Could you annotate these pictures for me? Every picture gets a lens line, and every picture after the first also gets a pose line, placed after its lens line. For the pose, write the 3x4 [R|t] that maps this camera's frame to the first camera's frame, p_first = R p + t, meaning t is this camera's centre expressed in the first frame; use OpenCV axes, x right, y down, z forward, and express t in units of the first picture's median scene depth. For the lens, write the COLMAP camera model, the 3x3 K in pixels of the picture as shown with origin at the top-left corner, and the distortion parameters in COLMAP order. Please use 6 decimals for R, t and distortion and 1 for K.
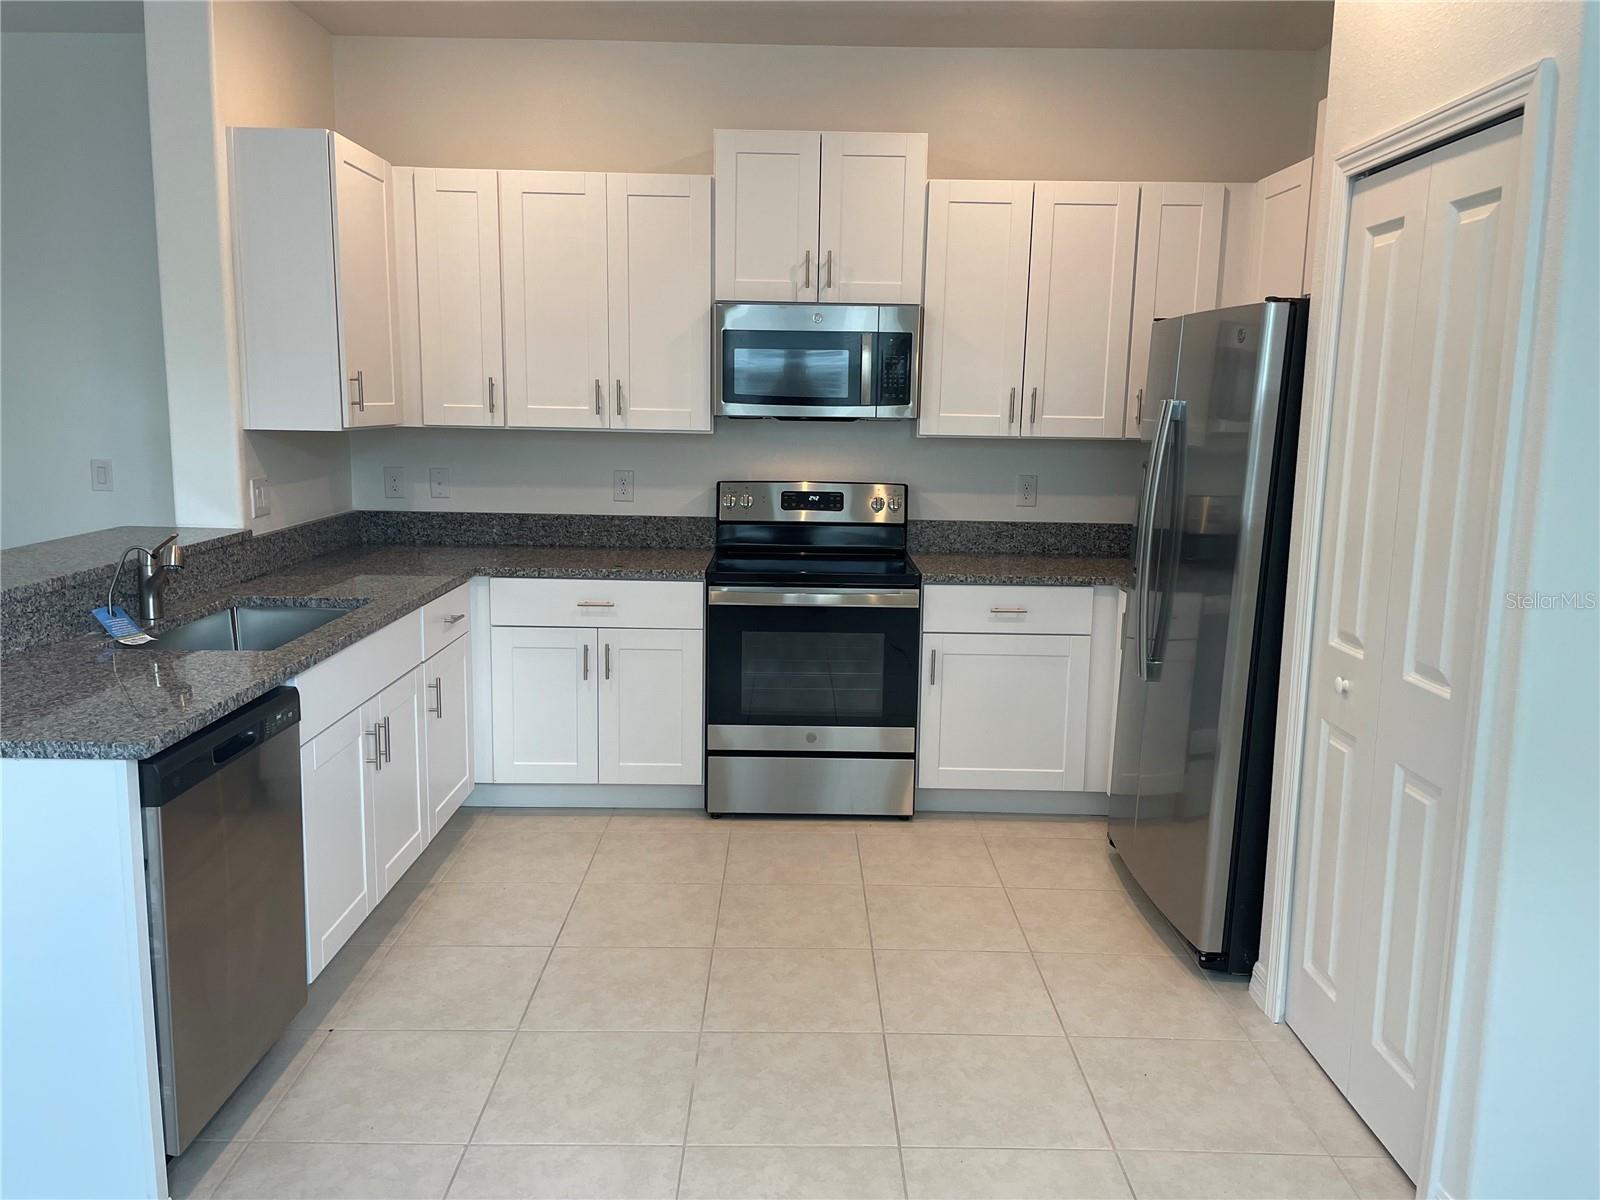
lens RADIAL K [[1204.6, 0, 795.7], [0, 1204.6, 589.6], [0, 0, 1]] dist [0.097886, -0.127010]
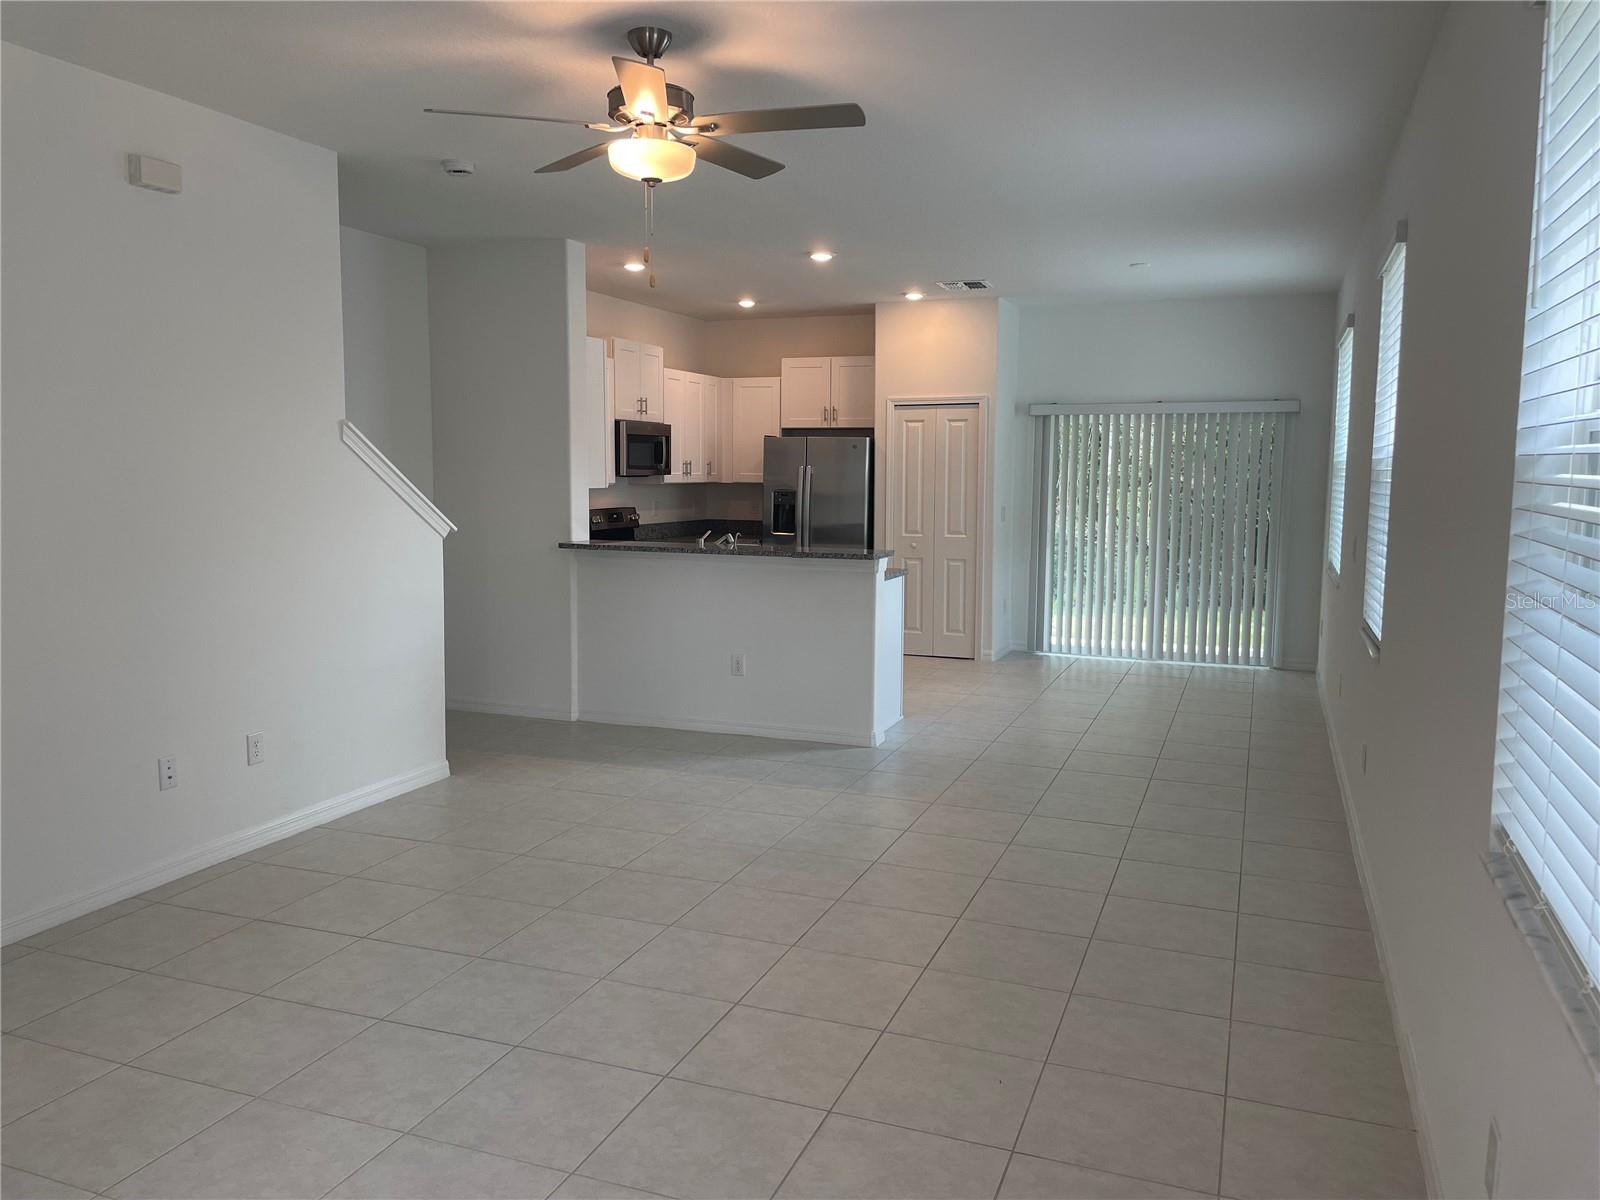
lens RADIAL K [[1204.6, 0, 795.3], [0, 1204.6, 590.4], [0, 0, 1]] dist [0.097886, -0.127010]
pose [[0.360914, -0.109262, 0.926177, -1.897654], [0.147037, 0.987359, 0.059182, -0.032858], [-0.920935, 0.114823, 0.372417, 0.007510]]
